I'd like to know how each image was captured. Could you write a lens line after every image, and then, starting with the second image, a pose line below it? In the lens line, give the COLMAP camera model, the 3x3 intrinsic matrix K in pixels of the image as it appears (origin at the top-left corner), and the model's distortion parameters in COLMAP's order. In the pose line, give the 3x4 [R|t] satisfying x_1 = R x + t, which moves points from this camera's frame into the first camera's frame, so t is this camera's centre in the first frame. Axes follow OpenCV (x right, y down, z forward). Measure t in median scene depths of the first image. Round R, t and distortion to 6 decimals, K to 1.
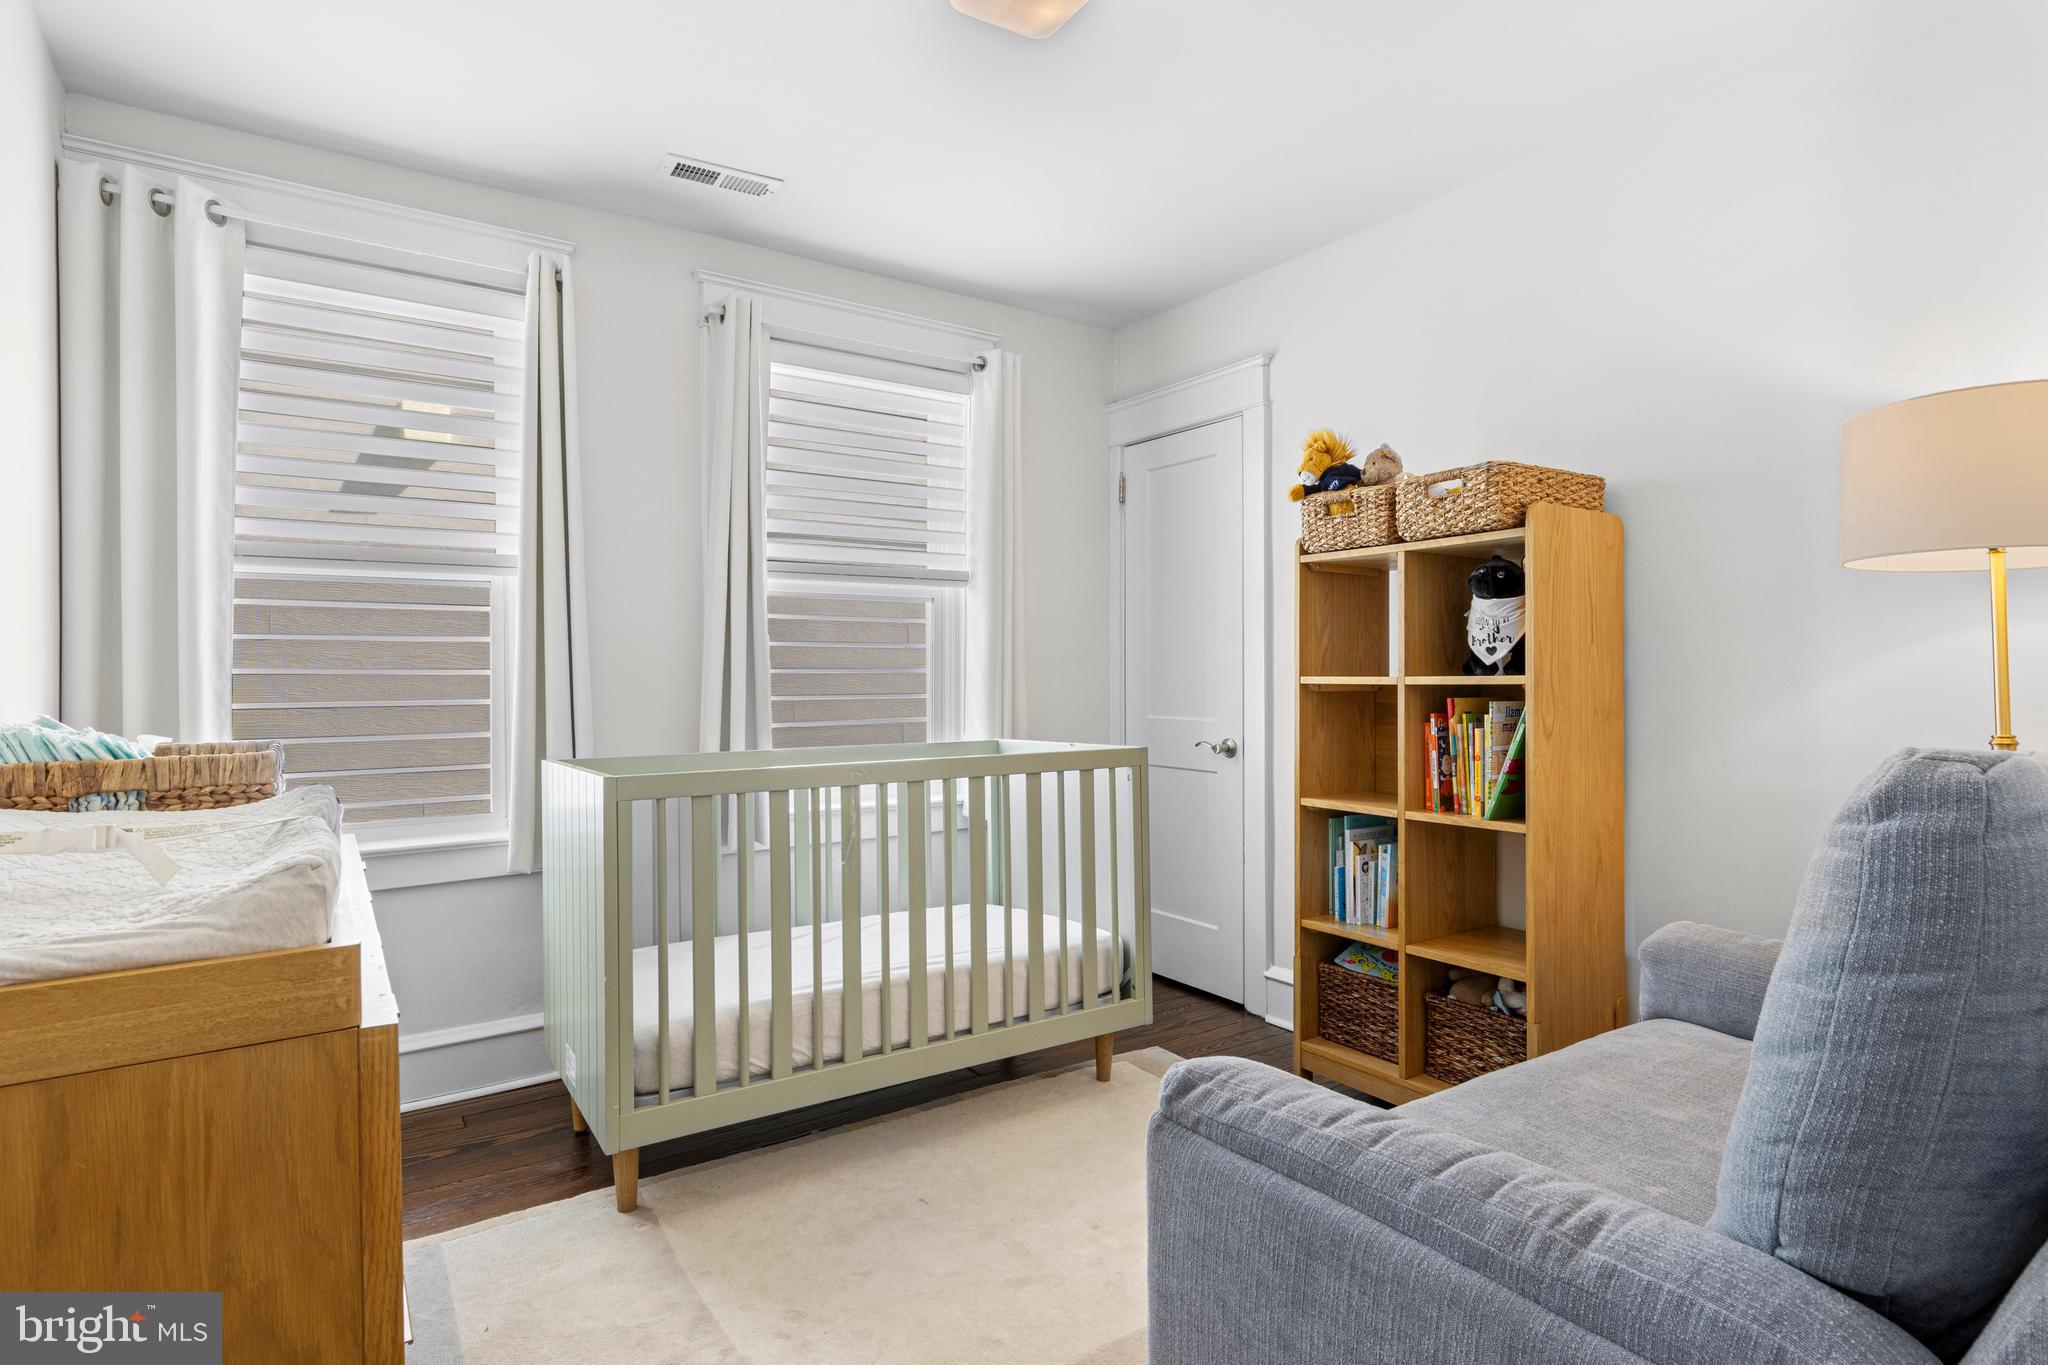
lens RADIAL K [[1044.1, 0, 1022.6], [0, 1044.1, 676.9], [0, 0, 1]] dist [0.014895, -0.005988]
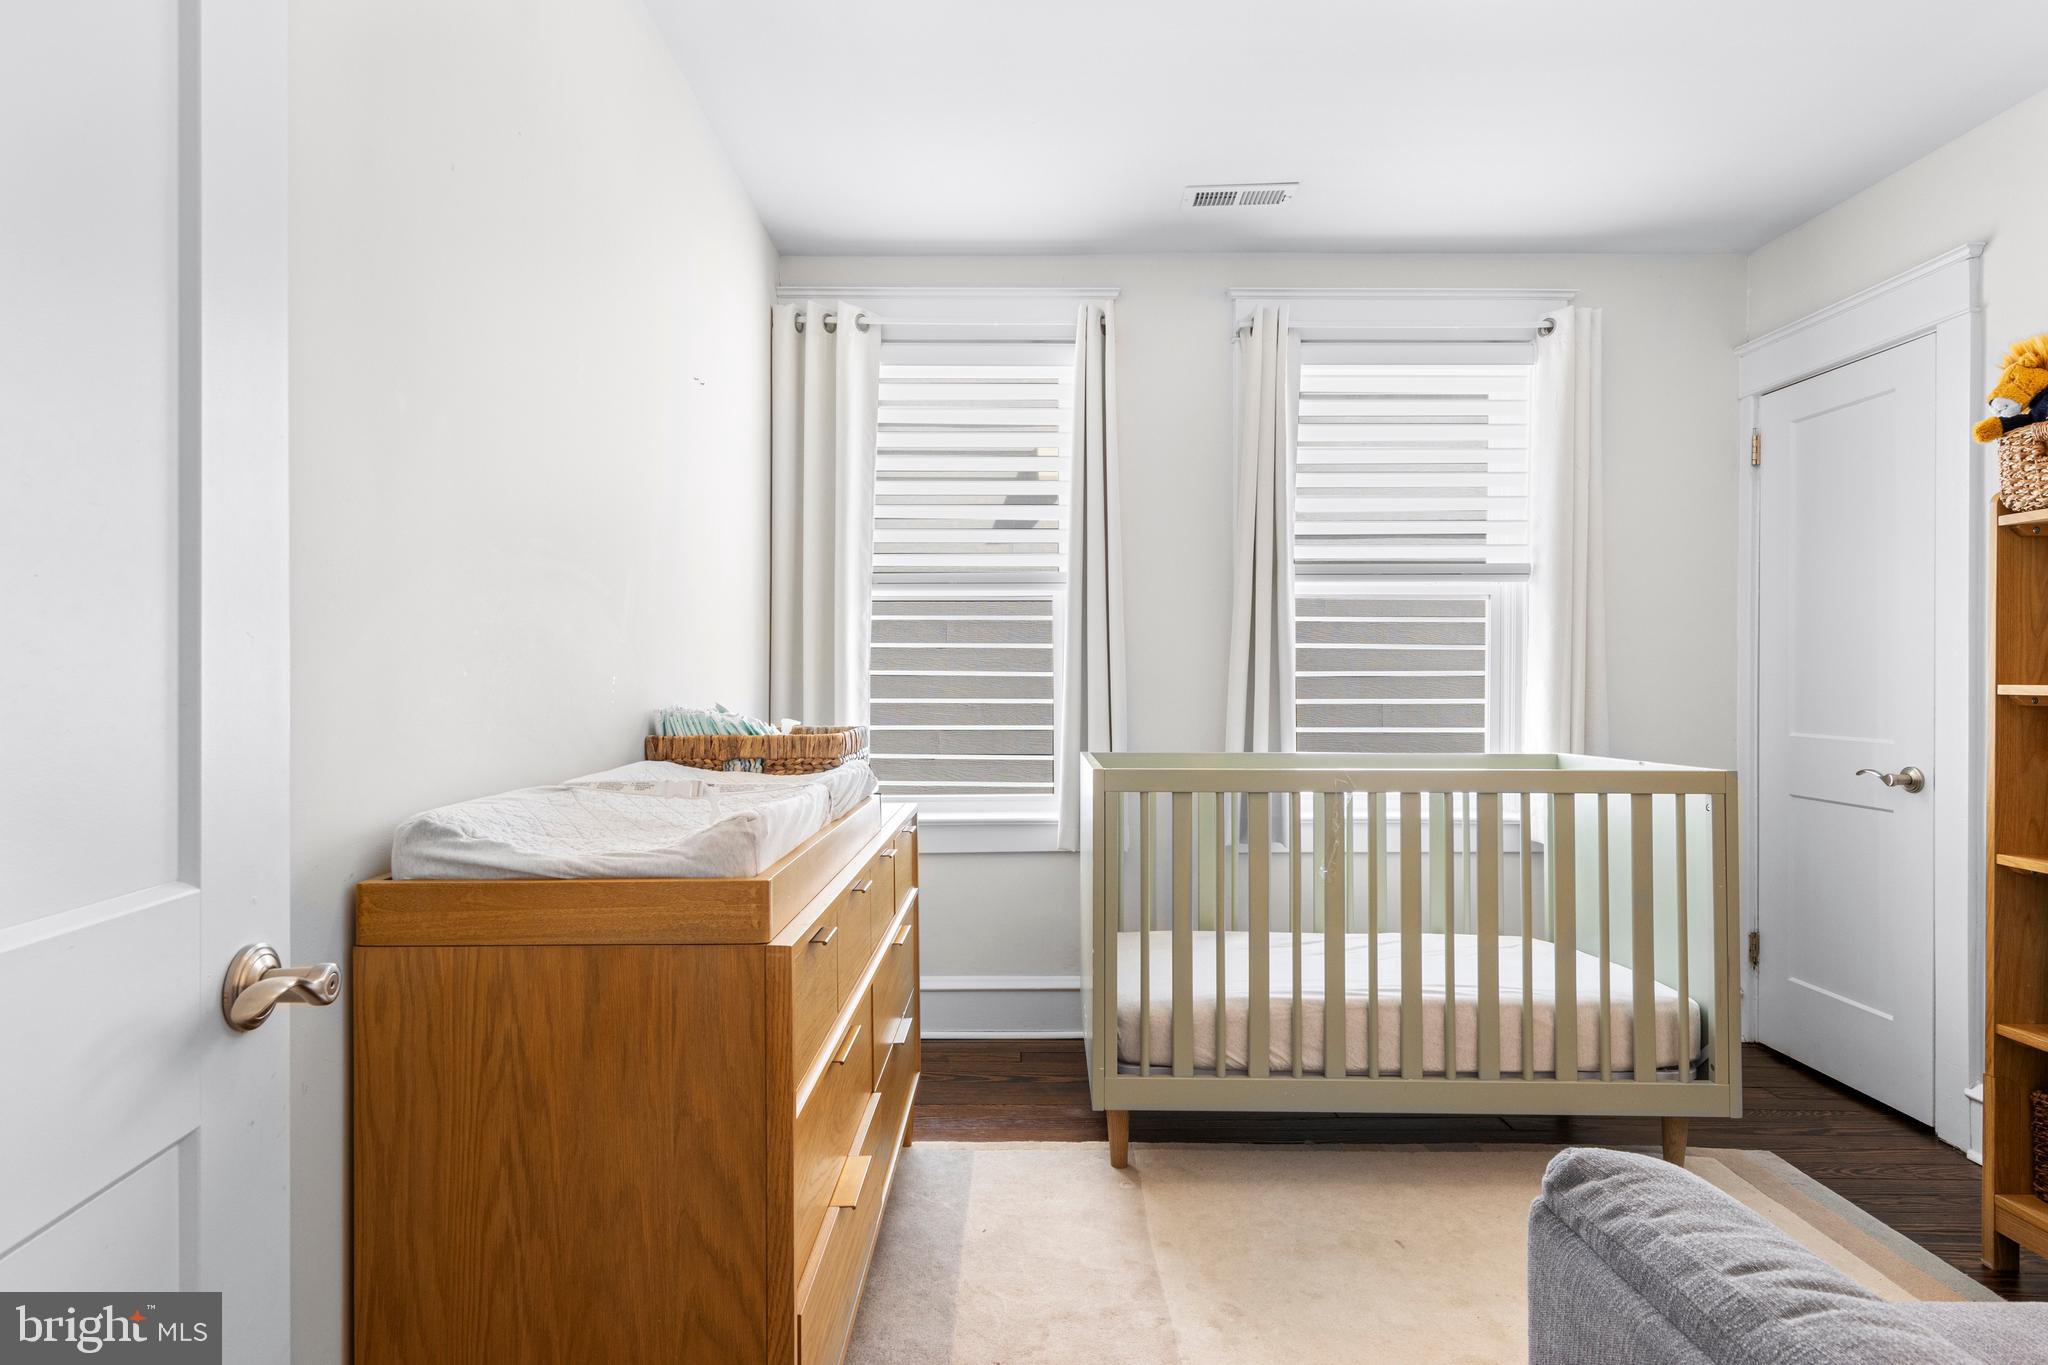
lens RADIAL K [[1044.1, 0, 1036.1], [0, 1044.1, 676.4], [0, 0, 1]] dist [0.014895, -0.005988]
pose [[0.831071, 0.005627, -0.556138, 0.132028], [-0.007410, 0.999972, -0.000955, -0.000518], [0.556118, 0.004914, 0.831089, 0.036383]]
